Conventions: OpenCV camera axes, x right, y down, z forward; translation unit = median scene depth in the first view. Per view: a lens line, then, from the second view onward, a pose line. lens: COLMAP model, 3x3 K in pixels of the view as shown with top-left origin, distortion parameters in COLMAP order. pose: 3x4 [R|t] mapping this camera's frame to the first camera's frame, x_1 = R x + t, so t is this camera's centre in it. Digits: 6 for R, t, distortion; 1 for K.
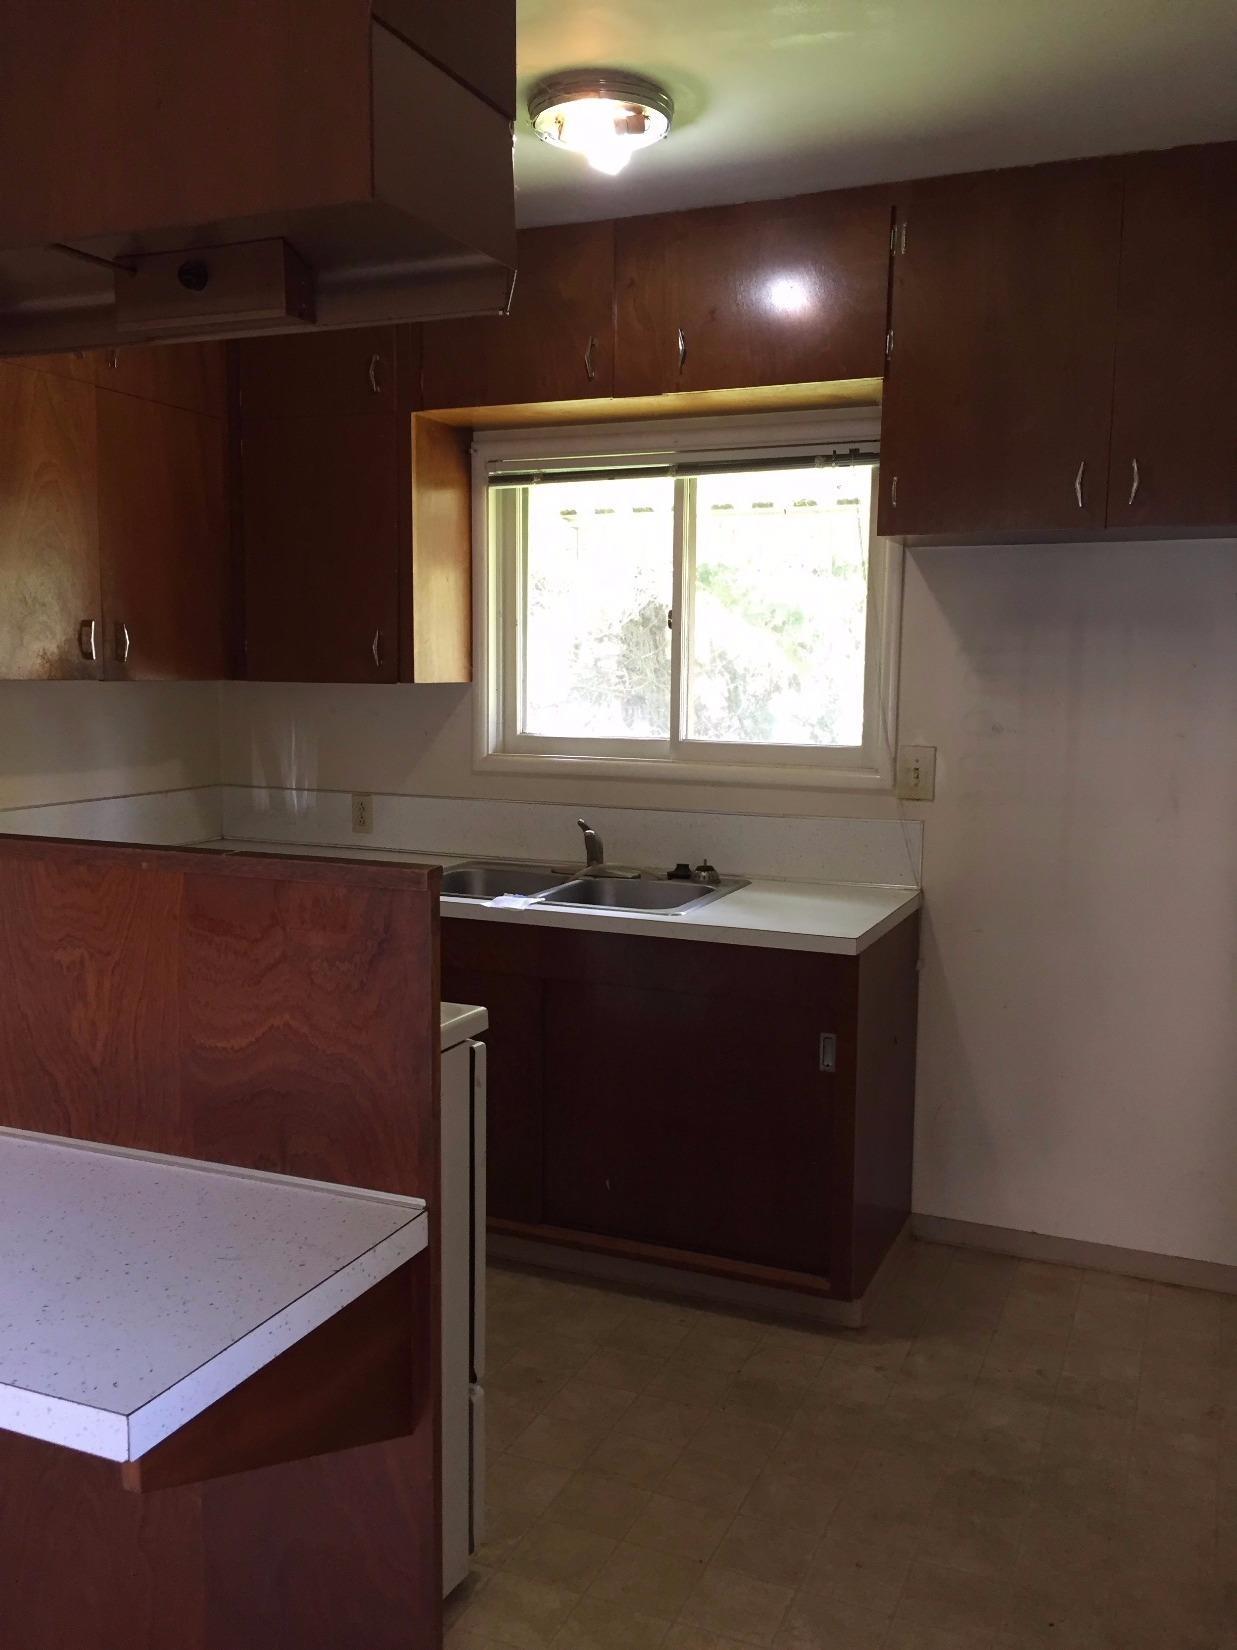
lens RADIAL K [[1407.4, 0, 620.8], [0, 1407.4, 830.6], [0, 0, 1]] dist [0.042568, -0.017167]
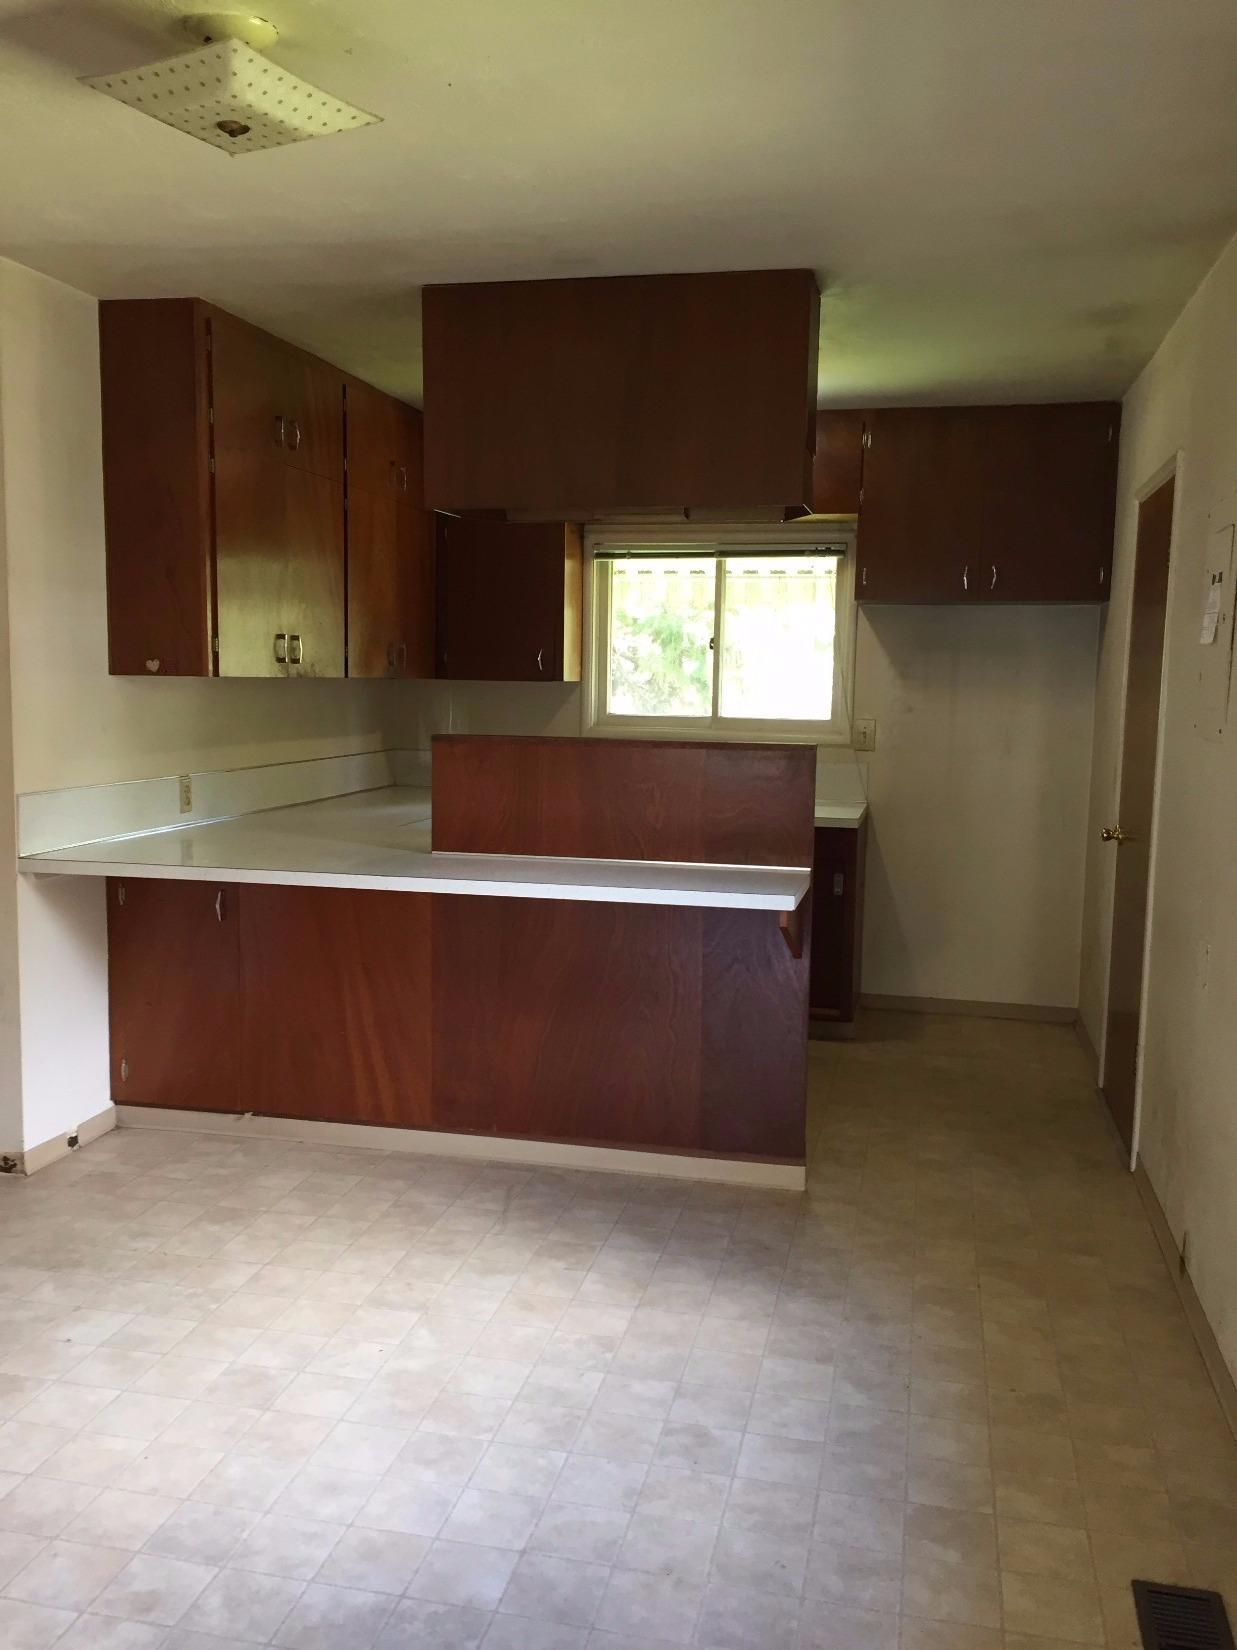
lens RADIAL K [[1407.4, 0, 615.7], [0, 1407.4, 823.7], [0, 0, 1]] dist [0.042568, -0.017167]
pose [[0.984178, -0.012084, 0.176772, -0.395225], [0.013977, 0.999858, -0.009463, 0.079643], [-0.176633, 0.011784, 0.984206, -0.640857]]
